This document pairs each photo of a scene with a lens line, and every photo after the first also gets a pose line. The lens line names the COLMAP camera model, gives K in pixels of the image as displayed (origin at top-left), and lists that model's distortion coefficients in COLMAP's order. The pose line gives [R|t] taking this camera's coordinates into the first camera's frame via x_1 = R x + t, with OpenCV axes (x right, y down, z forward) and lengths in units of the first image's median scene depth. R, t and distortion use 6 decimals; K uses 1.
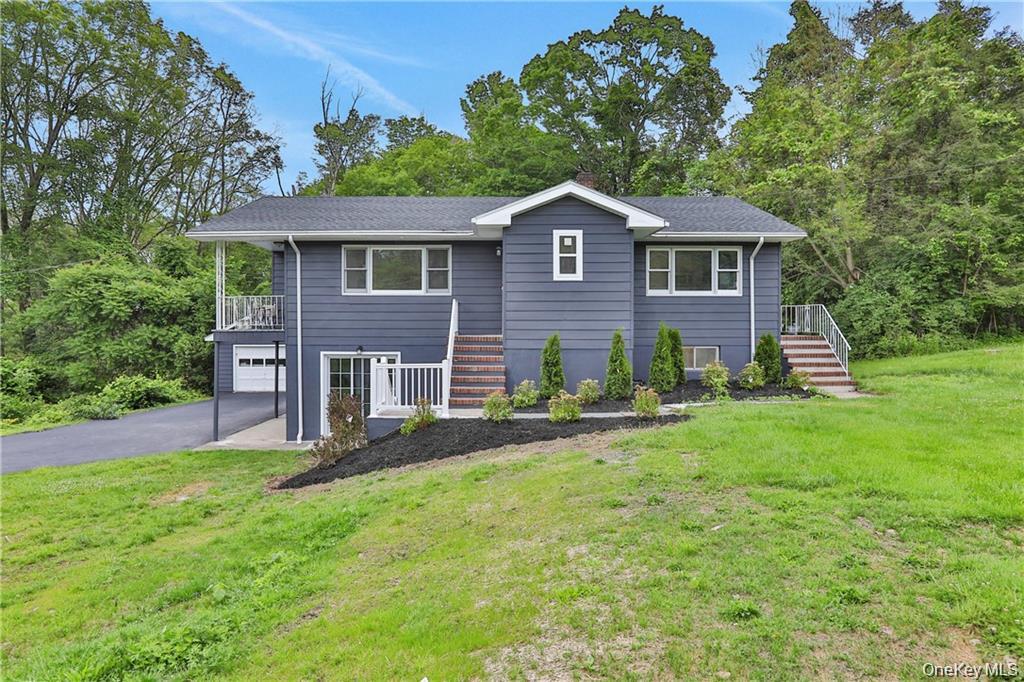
lens RADIAL K [[646.2, 0, 513.5], [0, 646.2, 337.5], [0, 0, 1]] dist [-0.015771, 0.016157]
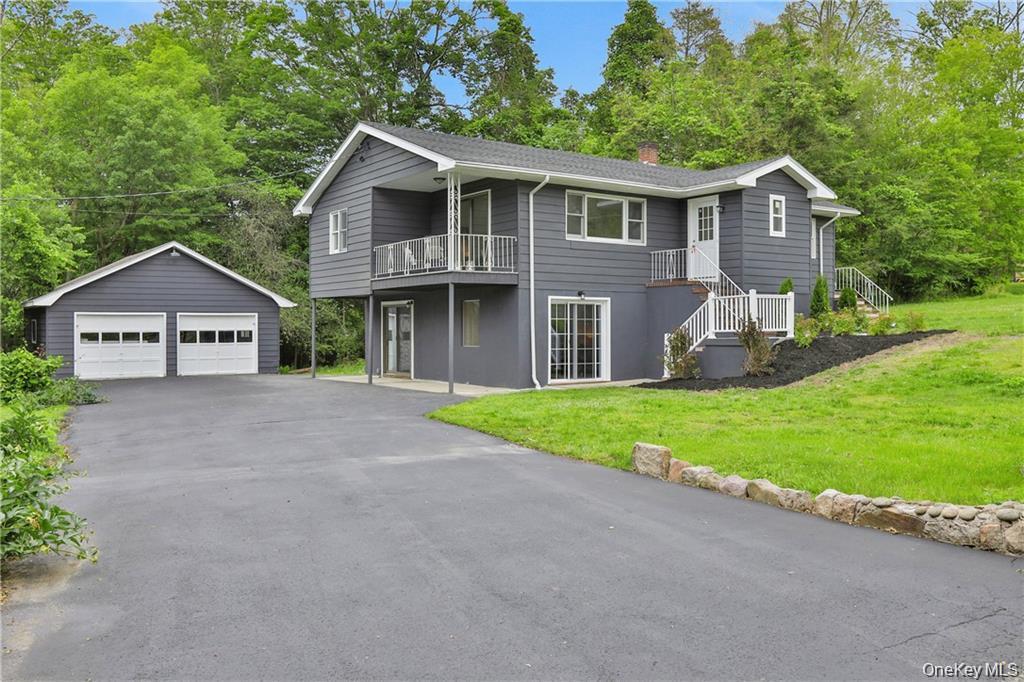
lens RADIAL K [[873.9, 0, 513.0], [0, 873.9, 337.0], [0, 0, 1]] dist [0.006240, 0.003126]
pose [[0.828044, -0.006753, 0.560623, -1.084412], [0.010219, 0.999943, -0.003048, 0.086993], [-0.560571, 0.008253, 0.828066, -0.071914]]
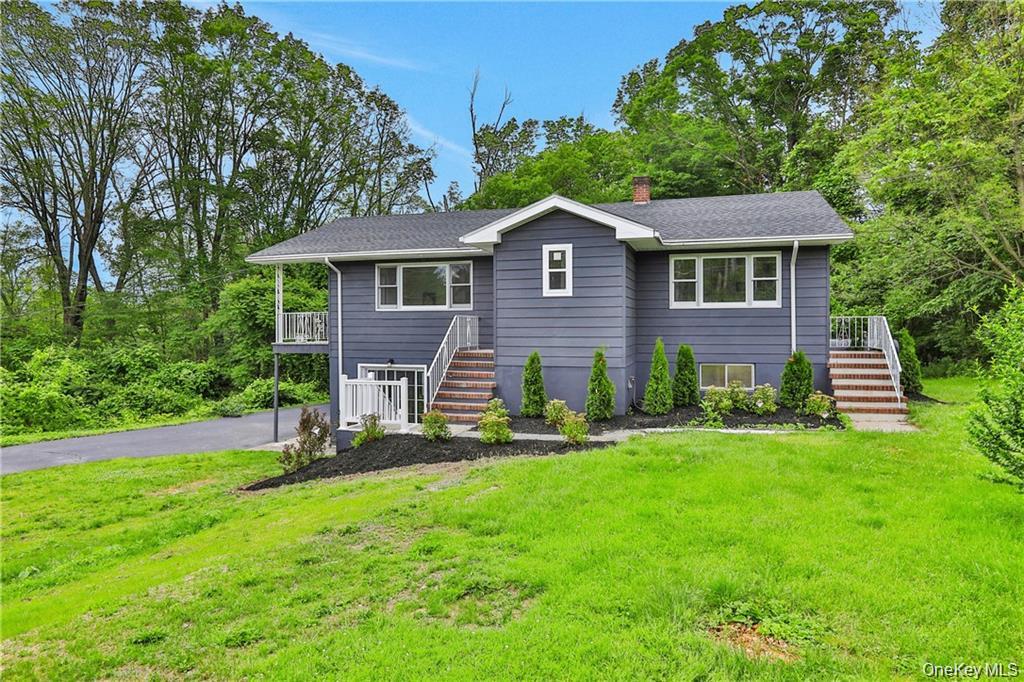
lens RADIAL K [[666.8, 0, 511.8], [0, 666.8, 342.6], [0, 0, 1]] dist [-0.002067, 0.005654]
pose [[0.953967, 0.004622, -0.299877, 0.277426], [-0.002705, 0.999973, 0.006808, -0.021605], [0.299901, -0.005684, 0.953954, 0.016611]]
